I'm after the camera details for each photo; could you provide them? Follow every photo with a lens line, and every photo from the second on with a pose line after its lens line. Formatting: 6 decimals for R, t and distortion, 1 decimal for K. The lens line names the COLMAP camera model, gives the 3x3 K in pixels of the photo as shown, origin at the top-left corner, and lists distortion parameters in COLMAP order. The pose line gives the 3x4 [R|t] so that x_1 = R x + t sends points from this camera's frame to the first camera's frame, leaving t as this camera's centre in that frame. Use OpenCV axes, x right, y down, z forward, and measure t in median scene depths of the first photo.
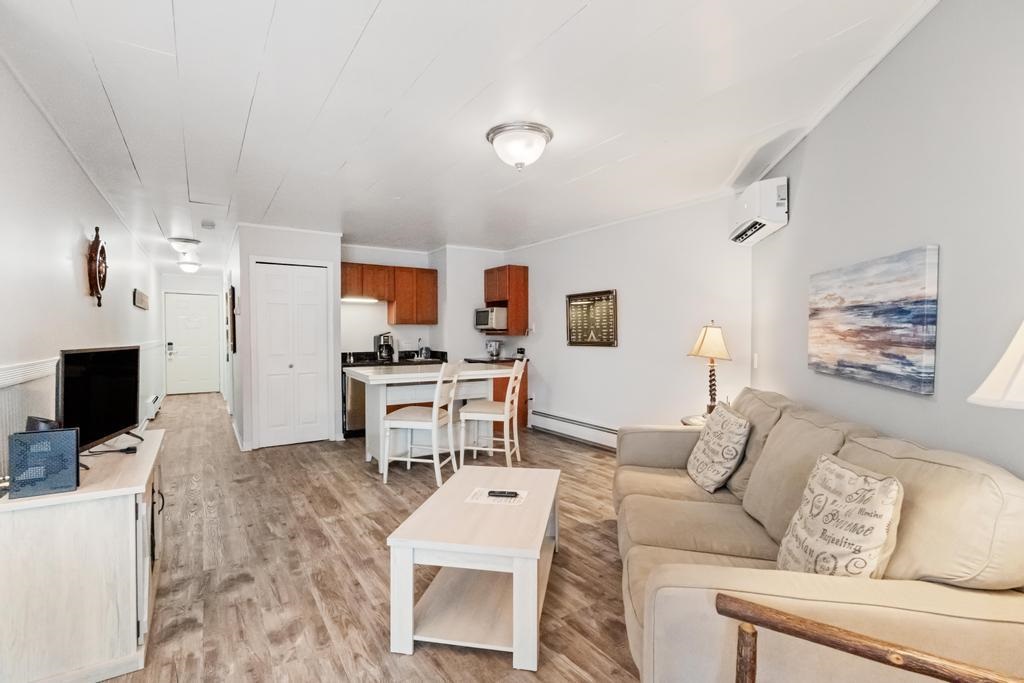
lens RADIAL K [[472.5, 0, 509.7], [0, 472.5, 342.7], [0, 0, 1]] dist [-0.000988, -0.000290]
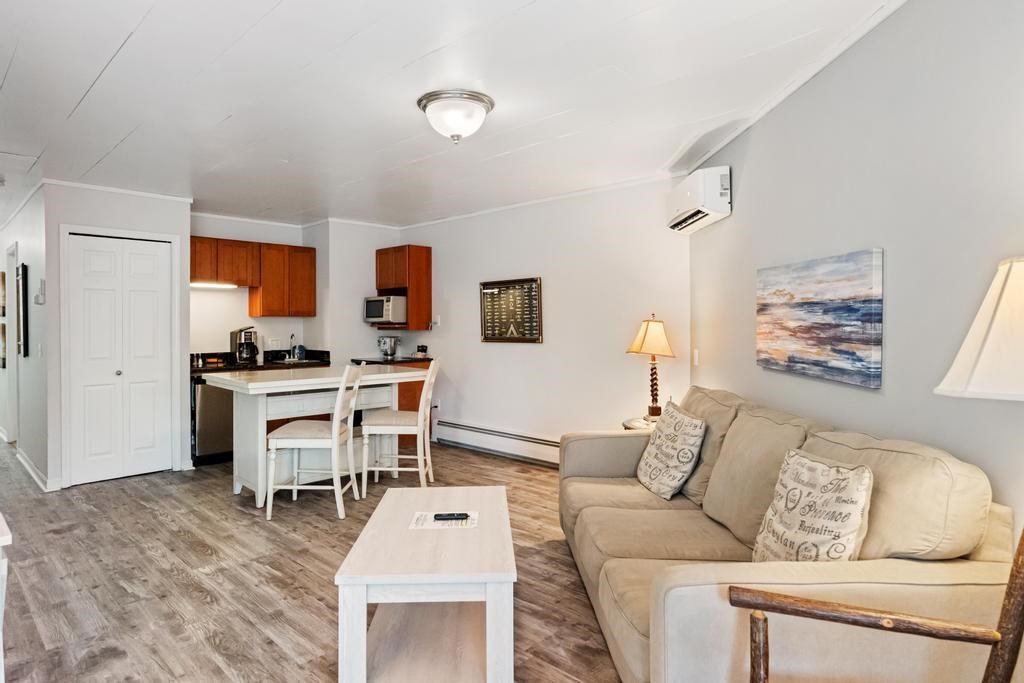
lens RADIAL K [[582.7, 0, 504.3], [0, 582.7, 323.3], [0, 0, 1]] dist [0.001438, -0.001242]
pose [[0.977065, -0.002612, 0.212927, -0.106227], [0.007494, 0.999727, -0.022126, -0.006928], [-0.212811, 0.023214, 0.976818, -0.053152]]
